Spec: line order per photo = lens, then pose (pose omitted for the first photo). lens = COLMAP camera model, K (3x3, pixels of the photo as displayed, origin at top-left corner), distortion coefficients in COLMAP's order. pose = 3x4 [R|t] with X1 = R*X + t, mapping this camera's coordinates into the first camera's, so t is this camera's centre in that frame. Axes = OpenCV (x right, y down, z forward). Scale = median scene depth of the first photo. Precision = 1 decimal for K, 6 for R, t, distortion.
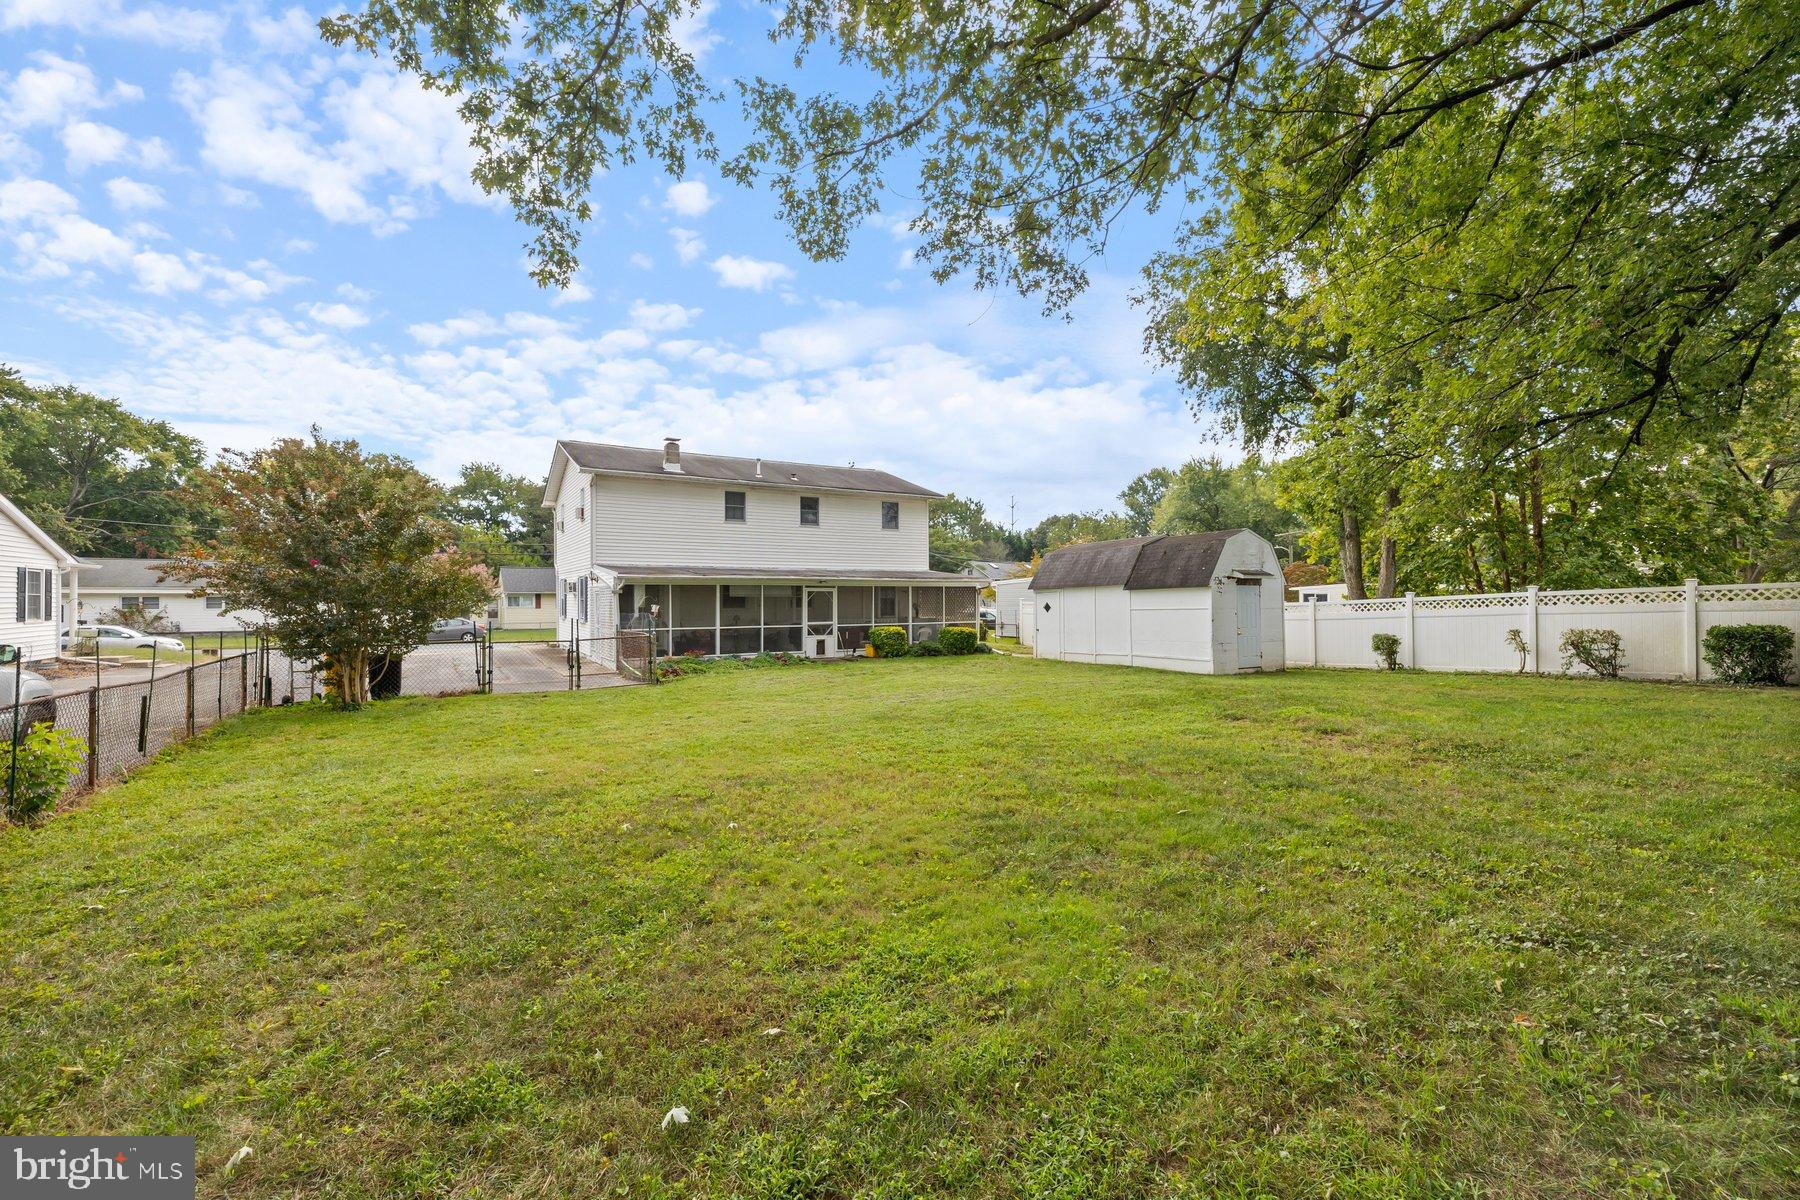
lens RADIAL K [[761.5, 0, 901.9], [0, 761.5, 587.1], [0, 0, 1]] dist [-0.000382, -0.001165]
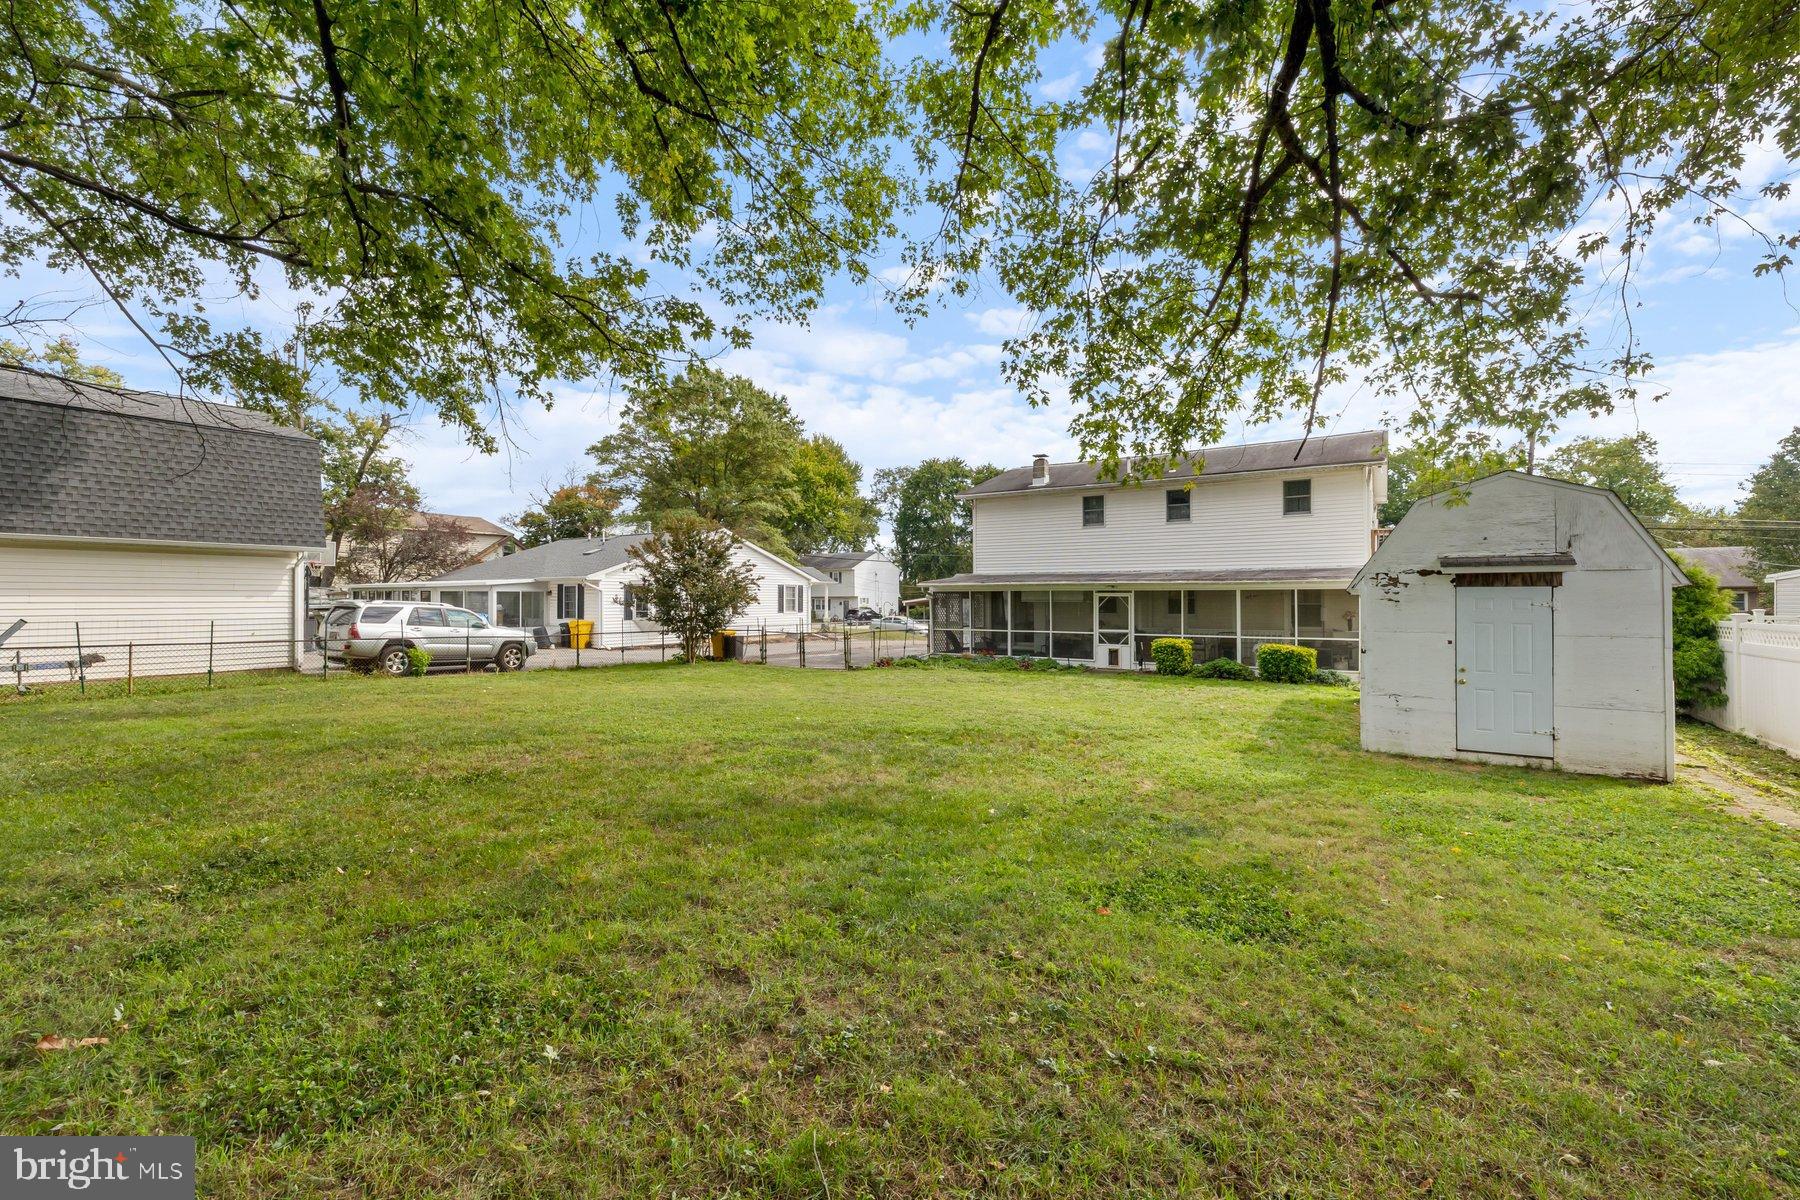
lens RADIAL K [[761.5, 0, 888.2], [0, 761.5, 598.9], [0, 0, 1]] dist [-0.000382, -0.001165]
pose [[0.424926, 0.002924, -0.905223, 0.615130], [0.010219, 0.999916, 0.008027, -0.001894], [0.905170, -0.012661, 0.424860, 0.365490]]
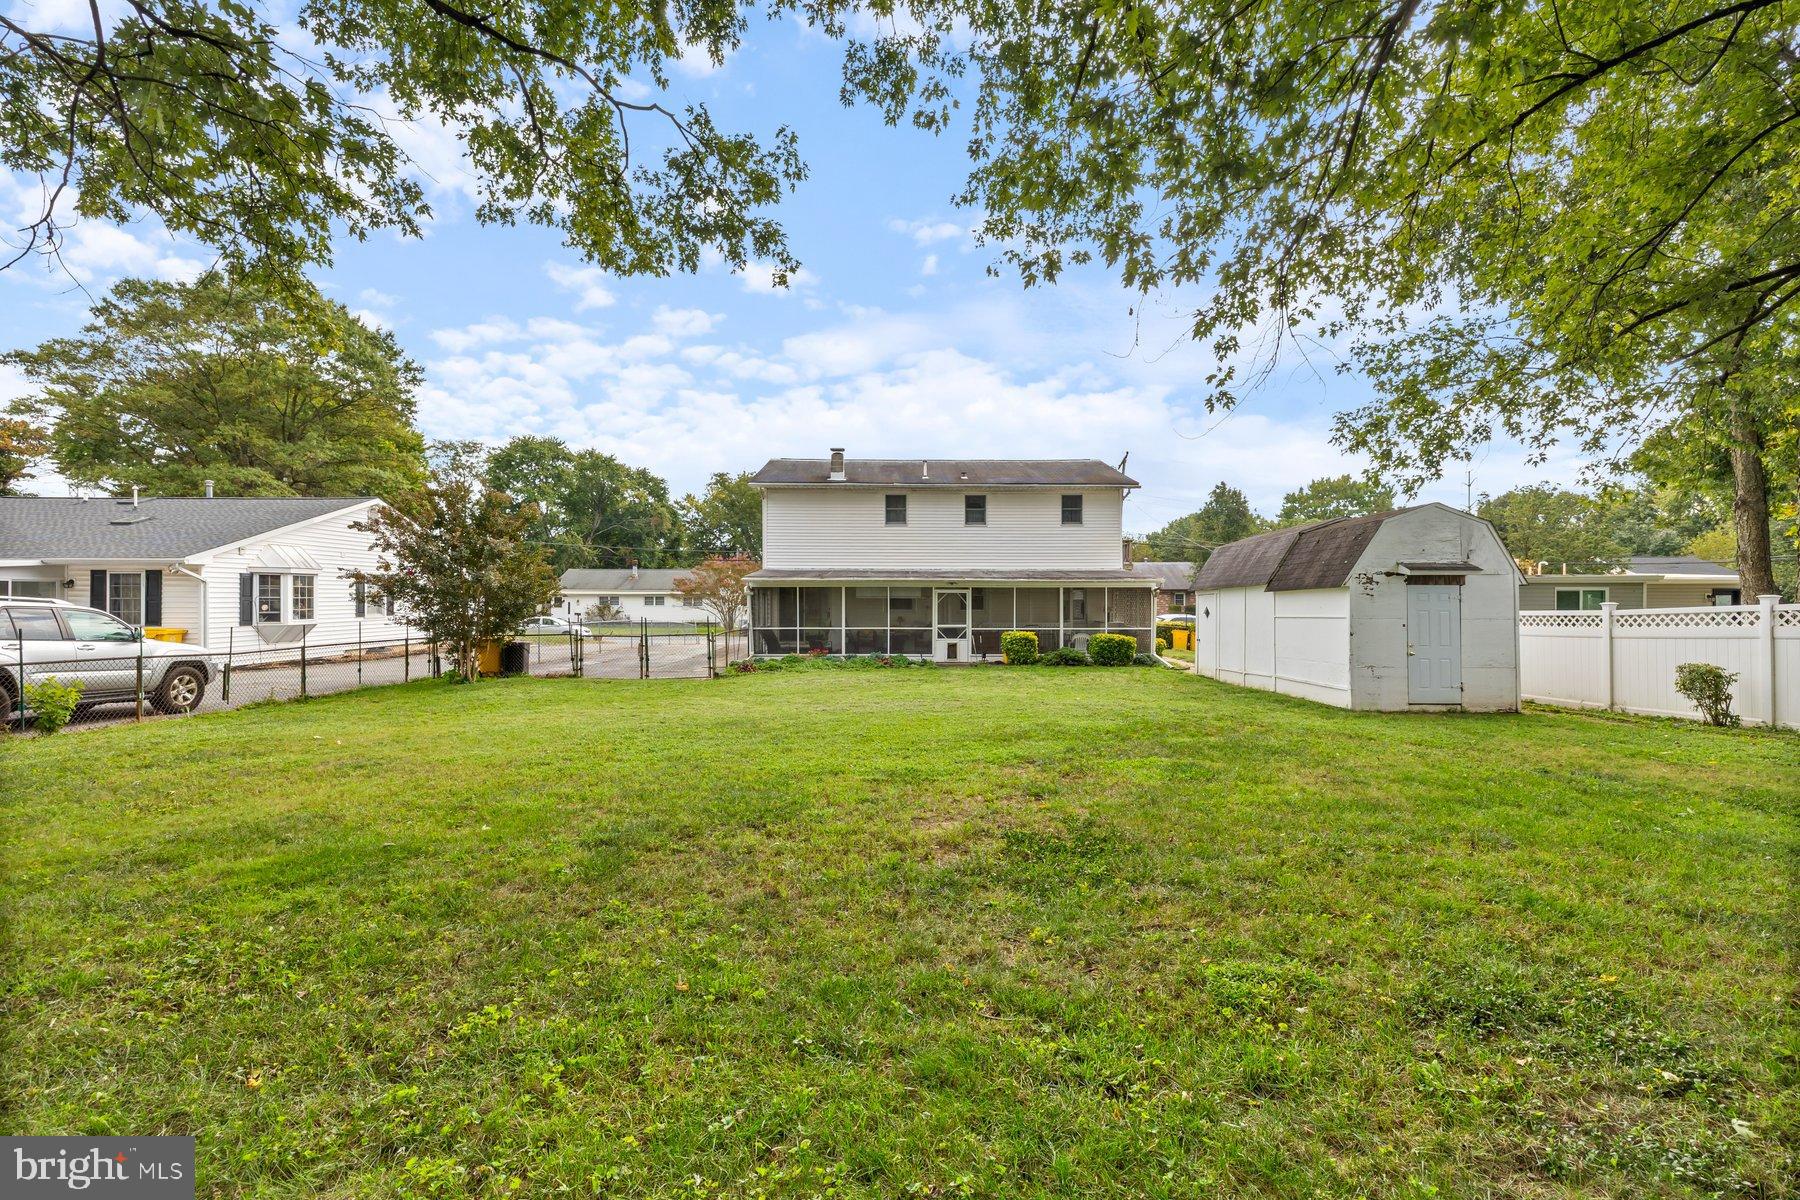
lens RADIAL K [[761.5, 0, 899.8], [0, 761.5, 601.5], [0, 0, 1]] dist [-0.000382, -0.001165]
pose [[0.863620, 0.006250, -0.504104, 0.324129], [0.002567, 0.999856, 0.016795, -0.000023], [0.504136, -0.015799, 0.863480, 0.135437]]
